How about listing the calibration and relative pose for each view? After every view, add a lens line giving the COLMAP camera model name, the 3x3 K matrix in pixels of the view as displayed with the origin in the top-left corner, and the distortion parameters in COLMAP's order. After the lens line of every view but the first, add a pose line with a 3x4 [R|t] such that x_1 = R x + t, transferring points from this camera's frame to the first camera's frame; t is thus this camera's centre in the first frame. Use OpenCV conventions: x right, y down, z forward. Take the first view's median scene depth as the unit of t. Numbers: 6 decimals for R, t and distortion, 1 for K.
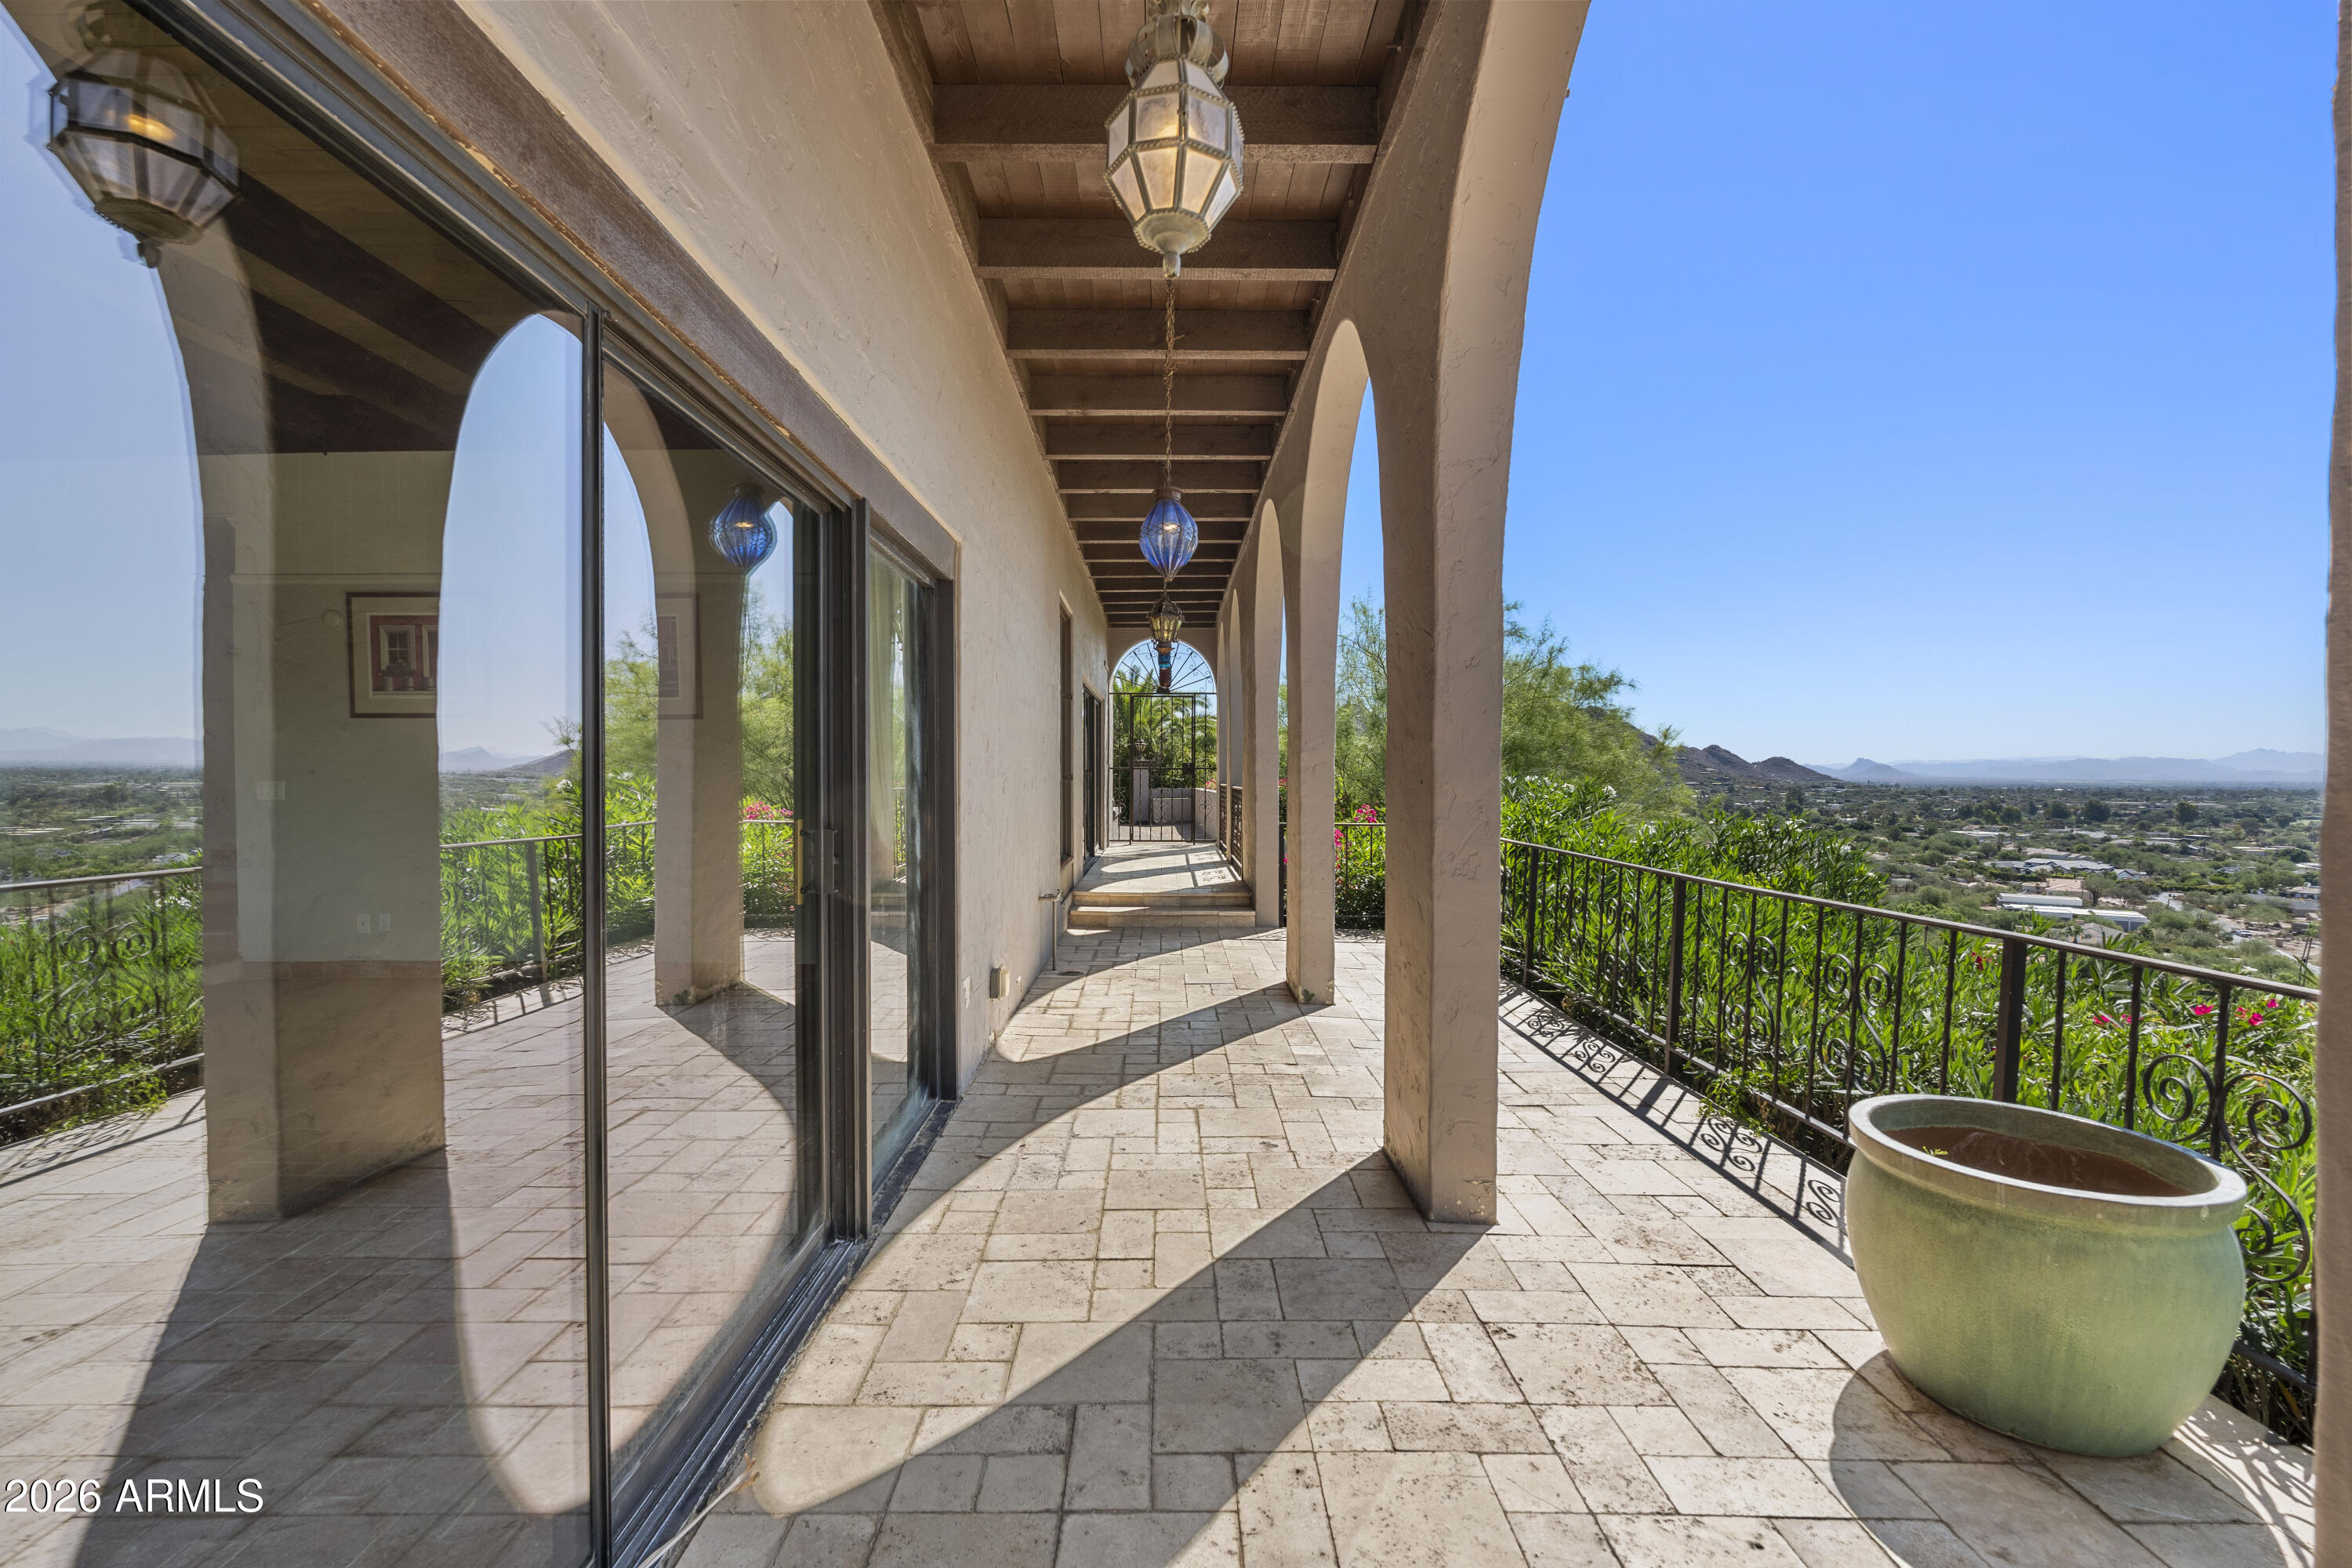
lens RADIAL K [[1046.4, 0, 1176.6], [0, 1046.4, 779.7], [0, 0, 1]] dist [0.000355, 0.000084]
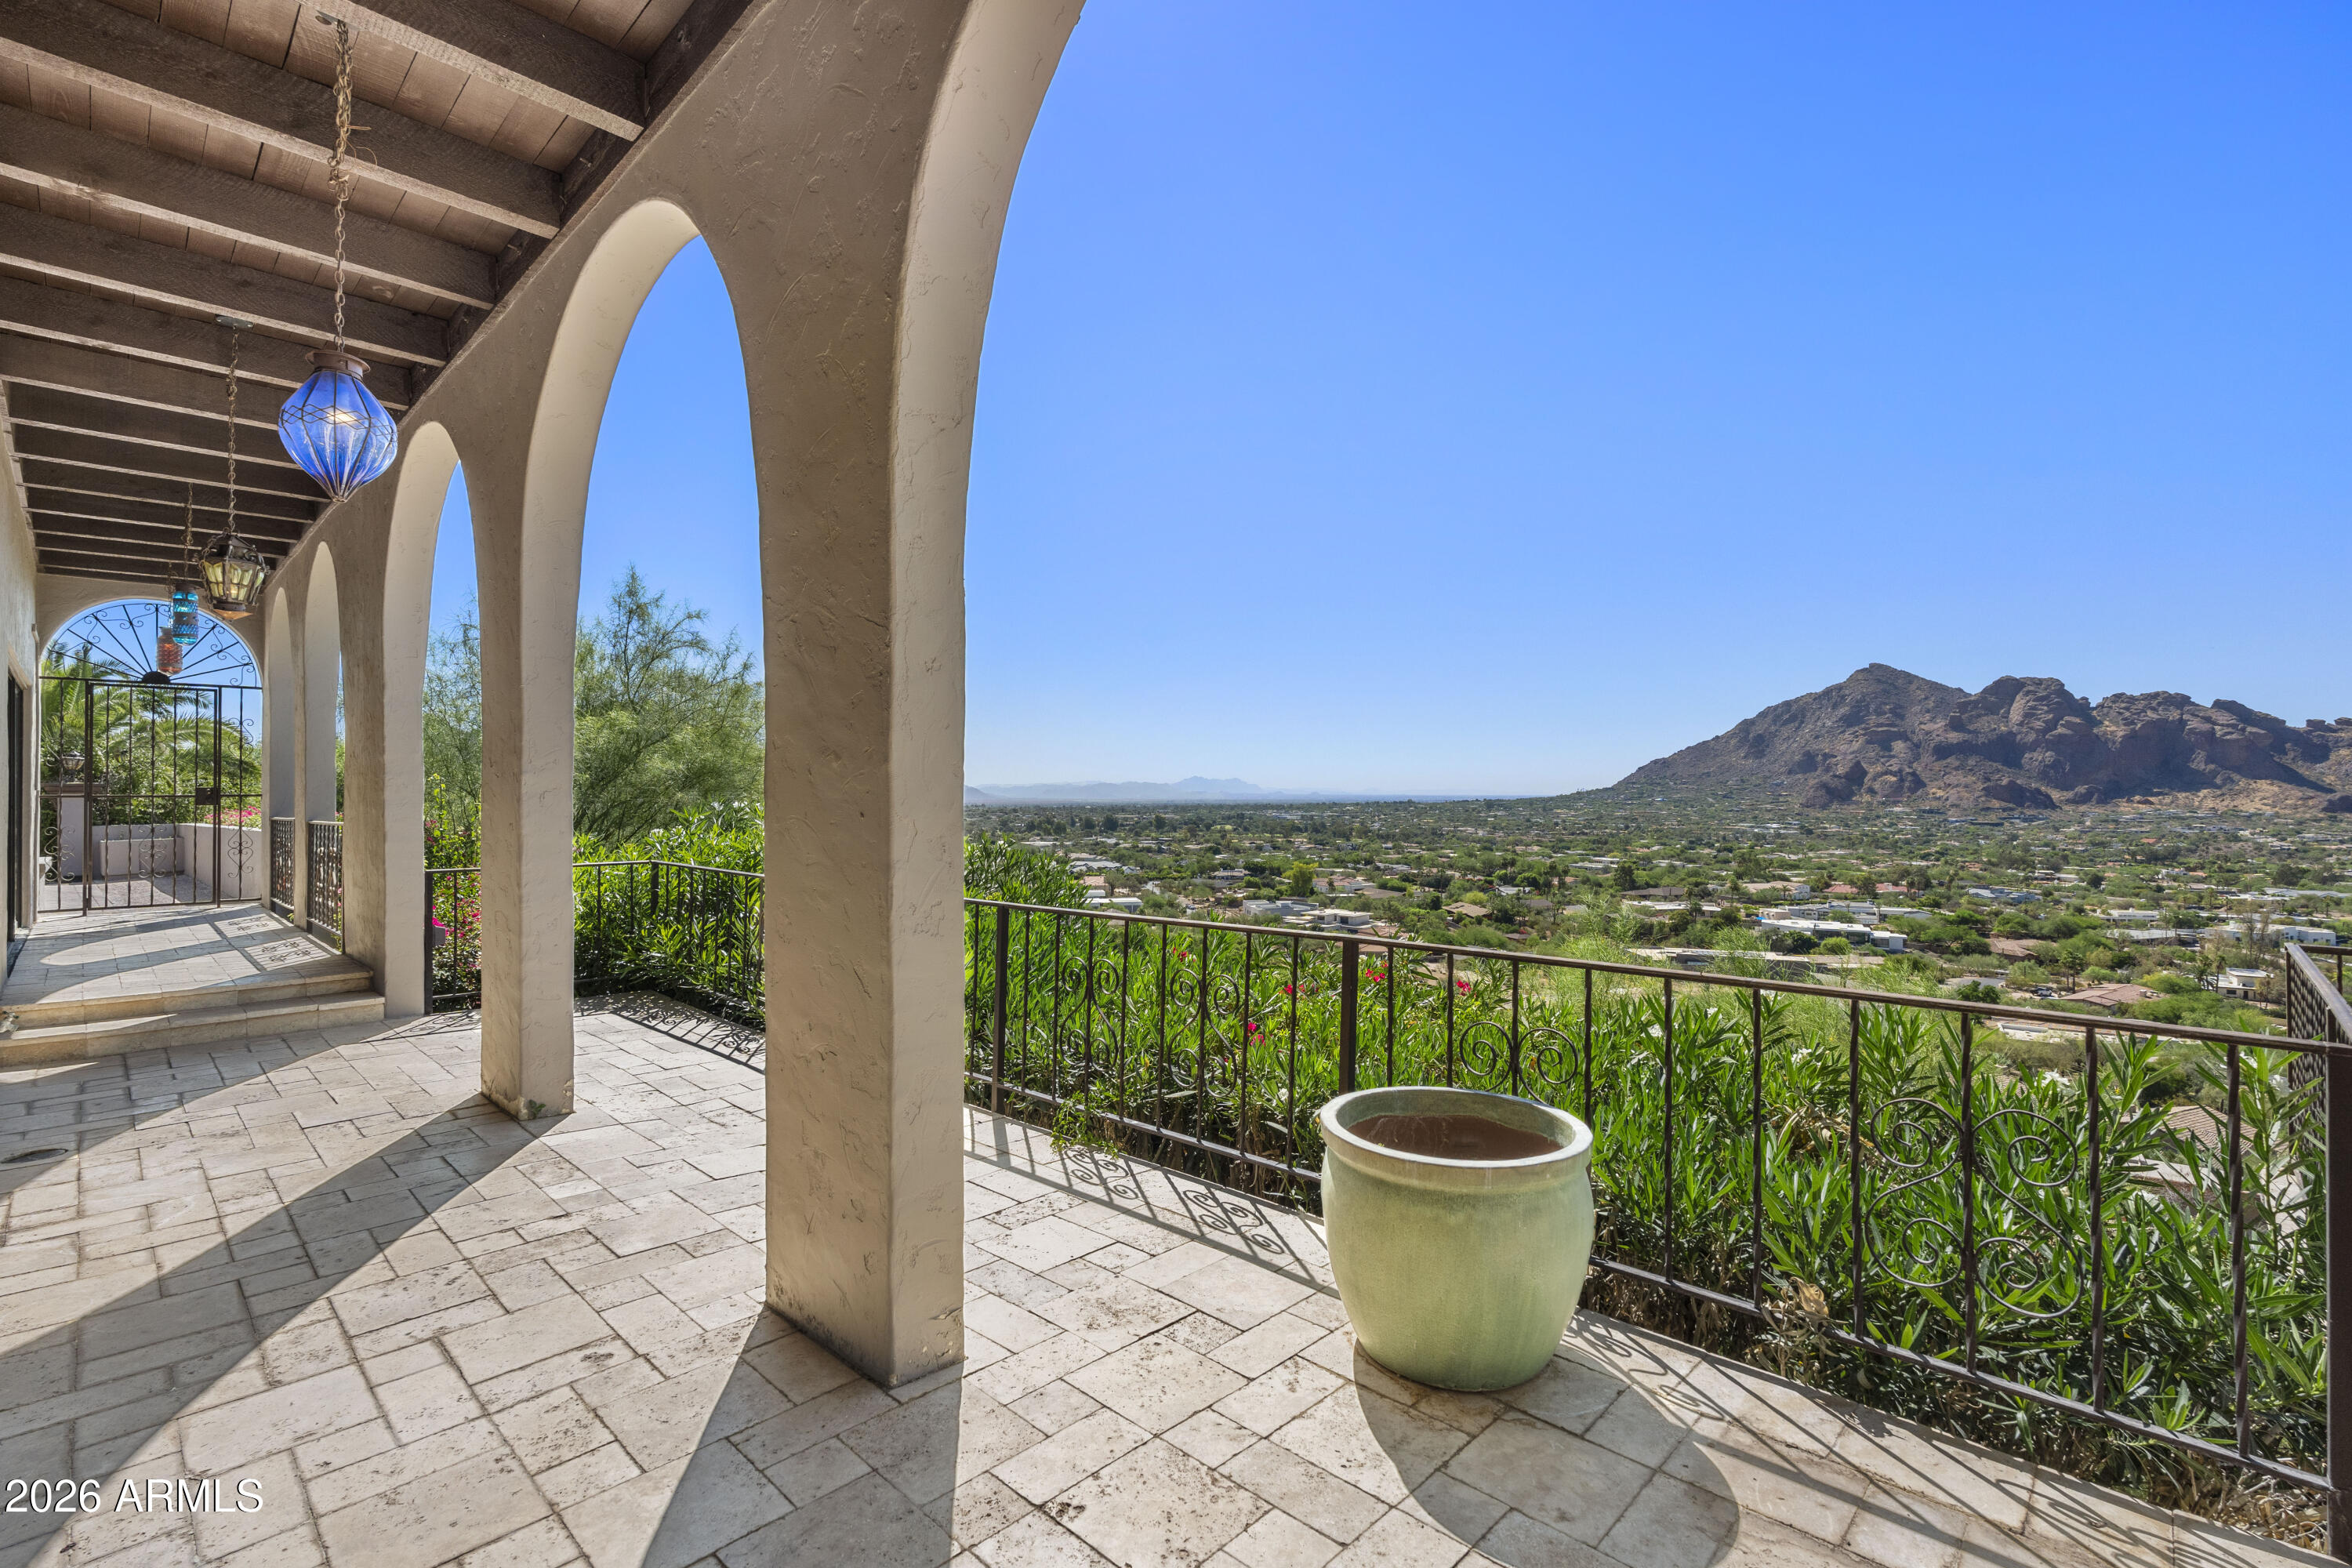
lens RADIAL K [[1053.0, 0, 1173.5], [0, 1053.0, 780.3], [0, 0, 1]] dist [-0.002193, -0.000642]
pose [[0.695829, 0.003668, 0.718198, -0.096213], [0.011750, 0.999795, -0.016491, -0.004644], [-0.718112, 0.019914, 0.695643, 0.174491]]
